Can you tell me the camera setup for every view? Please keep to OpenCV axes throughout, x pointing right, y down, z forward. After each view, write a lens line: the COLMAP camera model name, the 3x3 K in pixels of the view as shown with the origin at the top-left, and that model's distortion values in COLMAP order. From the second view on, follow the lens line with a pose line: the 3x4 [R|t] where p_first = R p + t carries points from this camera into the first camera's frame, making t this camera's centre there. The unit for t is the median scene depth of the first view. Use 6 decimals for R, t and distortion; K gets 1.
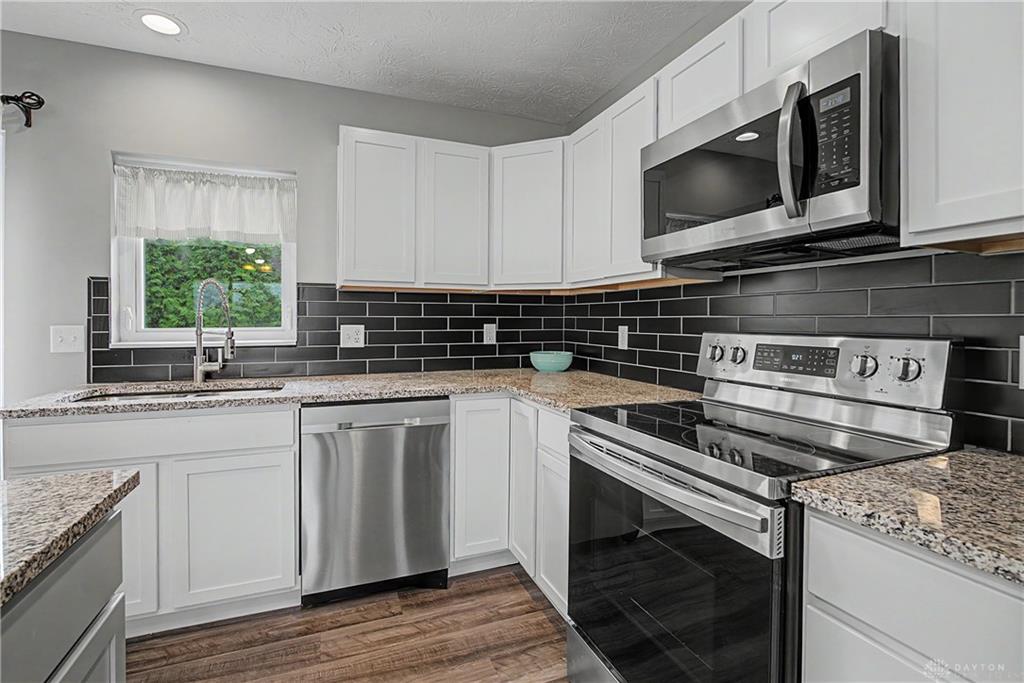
lens RADIAL K [[458.3, 0, 512.9], [0, 458.3, 323.8], [0, 0, 1]] dist [-0.010180, 0.002198]
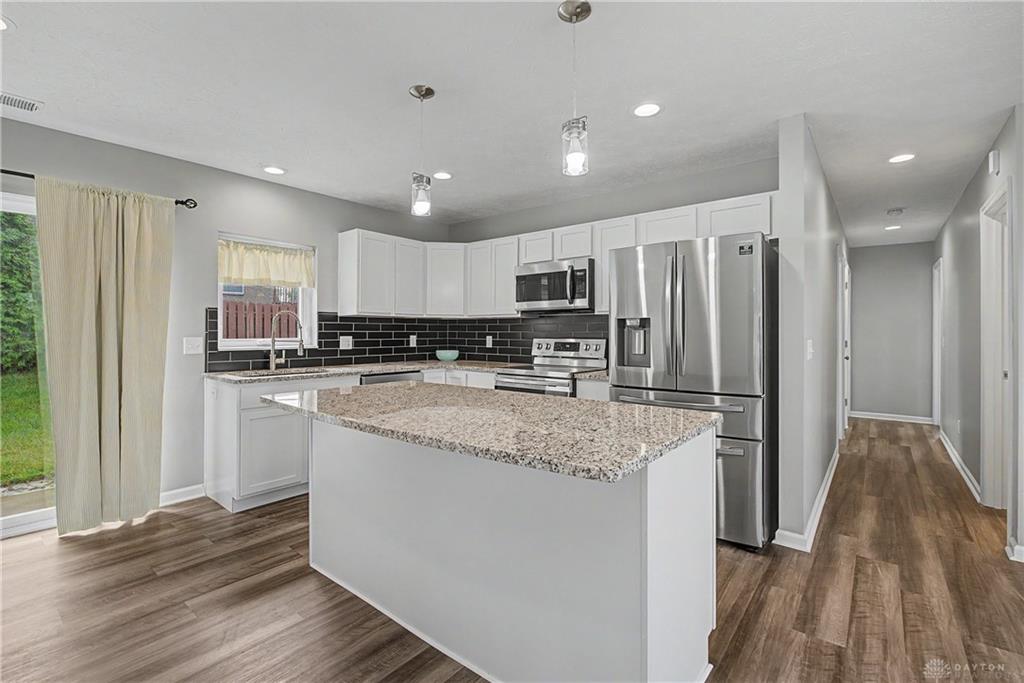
lens RADIAL K [[458.3, 0, 498.8], [0, 458.3, 329.9], [0, 0, 1]] dist [-0.010180, 0.002198]
pose [[0.886138, 0.001187, 0.463420, -0.700435], [0.004361, 0.999931, -0.010902, -0.000133], [-0.463401, 0.011681, 0.886072, -0.866083]]
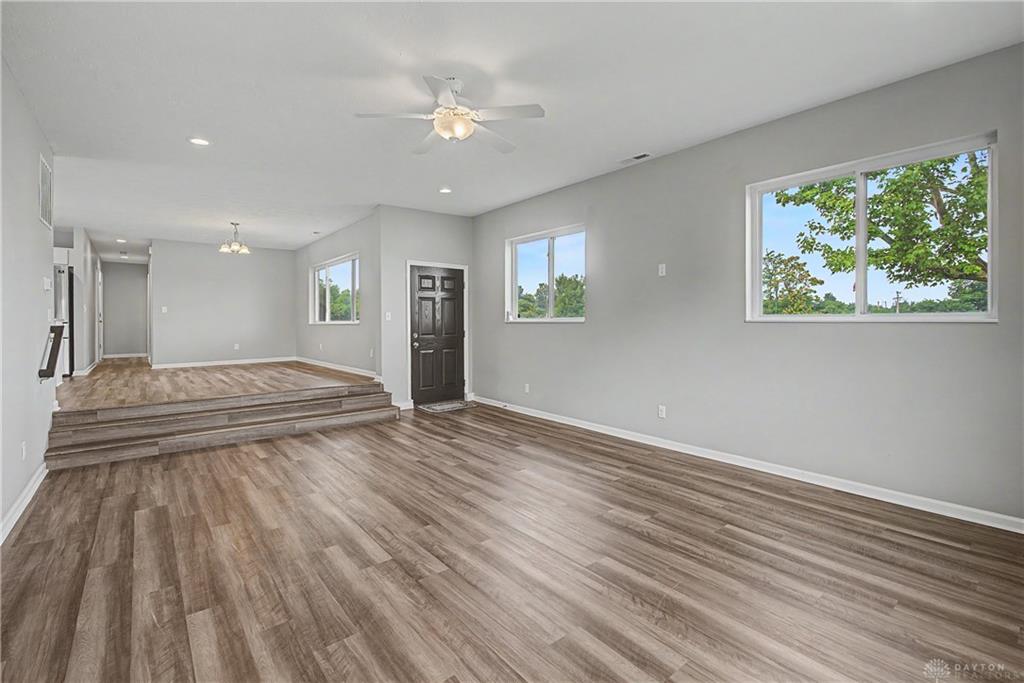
lens RADIAL K [[458.3, 0, 516.2], [0, 458.3, 320.8], [0, 0, 1]] dist [-0.010180, 0.002198]
pose [[-0.296298, 0.005440, 0.955080, -3.575182], [0.014802, 0.999890, -0.001104, 0.186597], [-0.954981, 0.013810, -0.296346, -2.225588]]
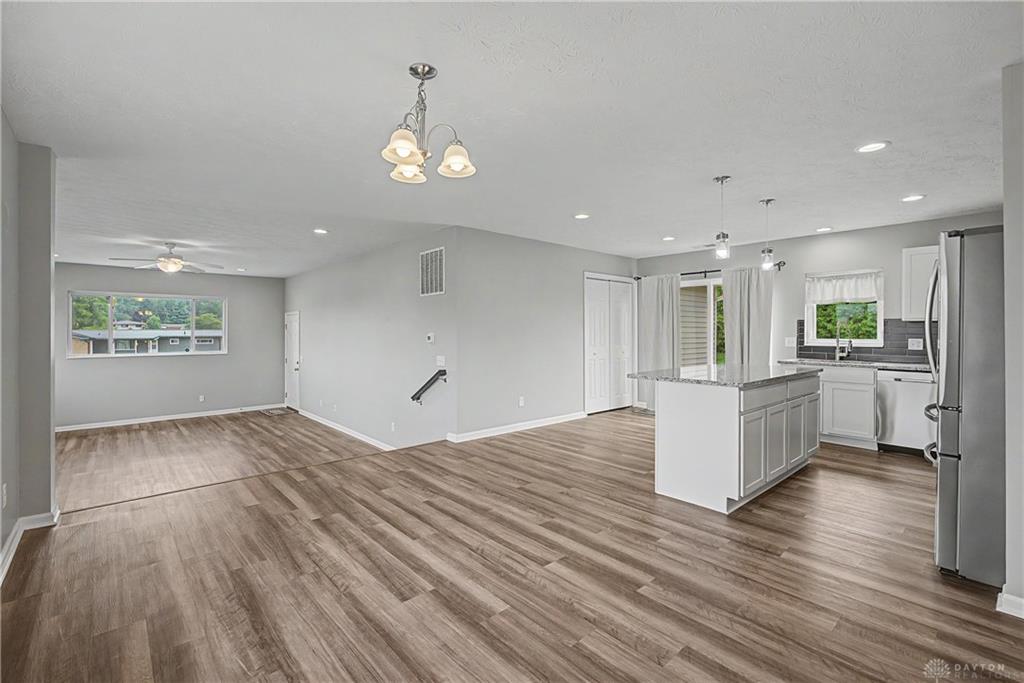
lens RADIAL K [[458.3, 0, 521.5], [0, 458.3, 331.2], [0, 0, 1]] dist [-0.010180, 0.002198]
pose [[0.348016, -0.000146, -0.937488, 1.014390], [-0.007011, 0.999972, -0.002758, -0.013735], [0.937462, 0.007533, 0.348005, -1.439550]]
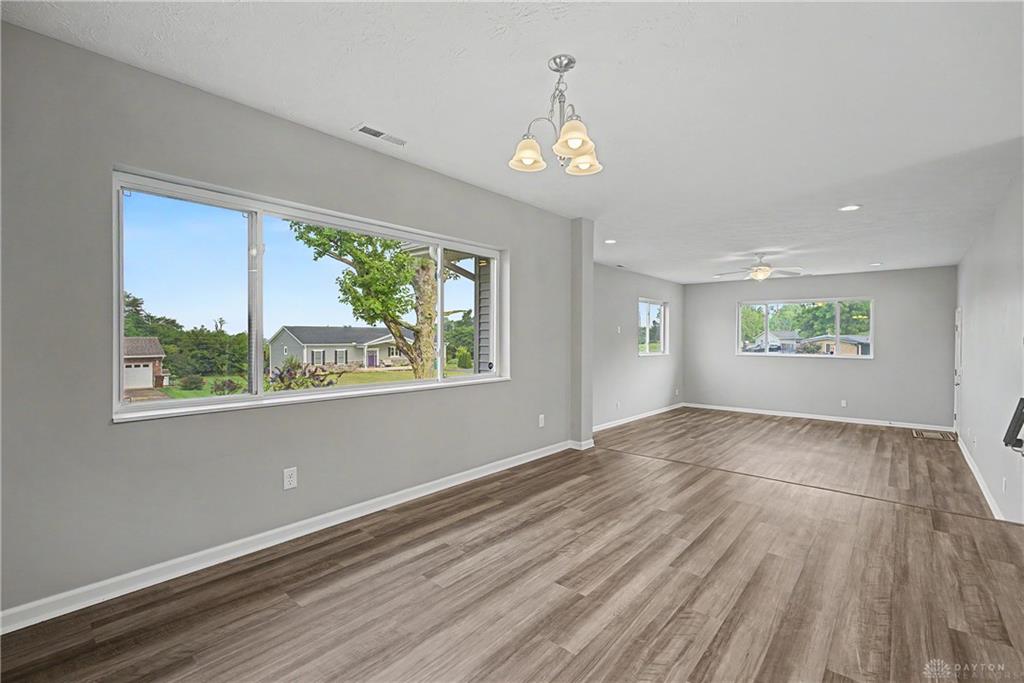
lens RADIAL K [[458.3, 0, 502.2], [0, 458.3, 337.8], [0, 0, 1]] dist [-0.010180, 0.002198]
pose [[-0.897308, -0.001888, -0.441402, 0.590765], [-0.008048, 0.999895, 0.012085, 0.005120], [0.441333, 0.014396, -0.897228, -0.525111]]
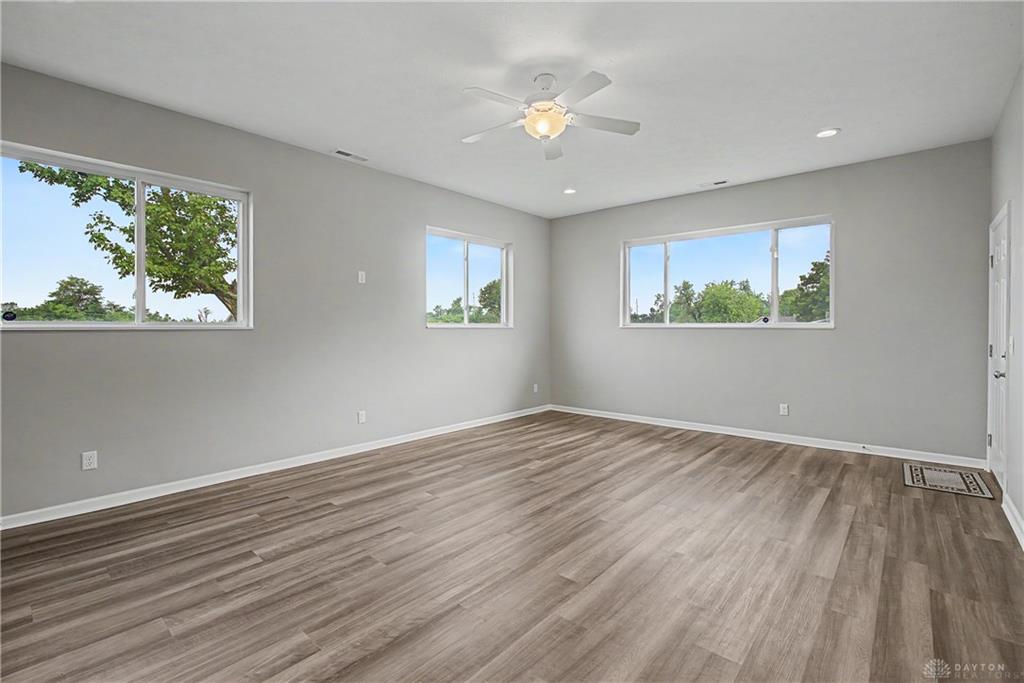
lens RADIAL K [[458.3, 0, 505.4], [0, 458.3, 325.7], [0, 0, 1]] dist [-0.010180, 0.002198]
pose [[-0.899432, 0.002558, -0.437054, -1.536664], [-0.001127, 0.999966, 0.008171, 0.169499], [0.437060, 0.007841, -0.899398, -1.320654]]
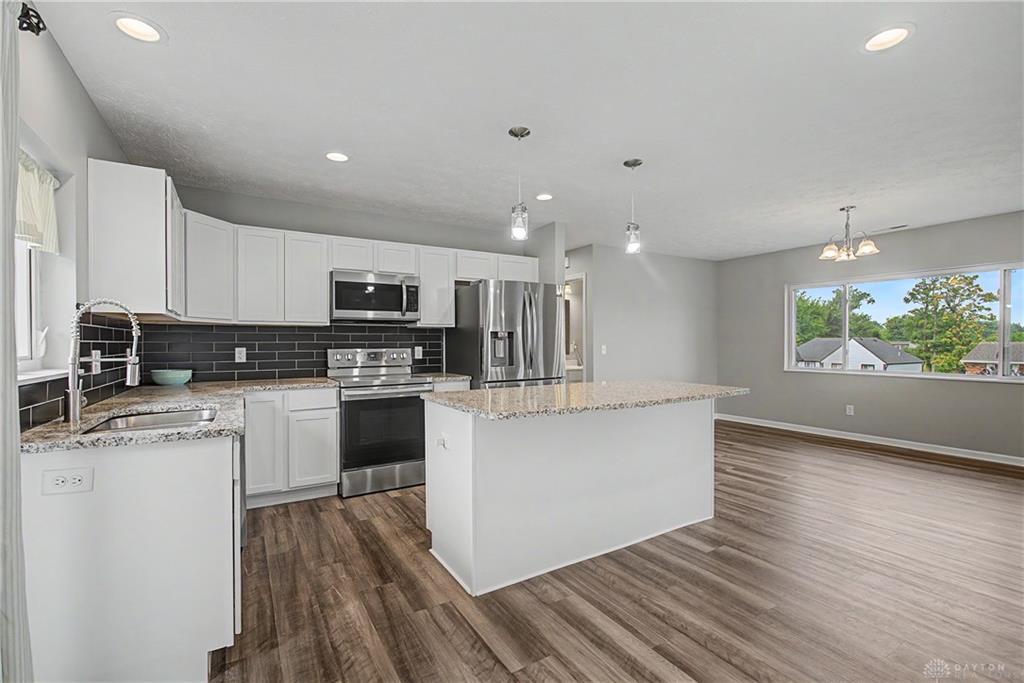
lens RADIAL K [[458.3, 0, 519.0], [0, 458.3, 346.9], [0, 0, 1]] dist [-0.010180, 0.002198]
pose [[-0.166808, -0.010886, 0.985929, -1.551656], [0.011948, 0.999843, 0.013061, -0.007379], [-0.985917, 0.013958, -0.166652, 0.329776]]
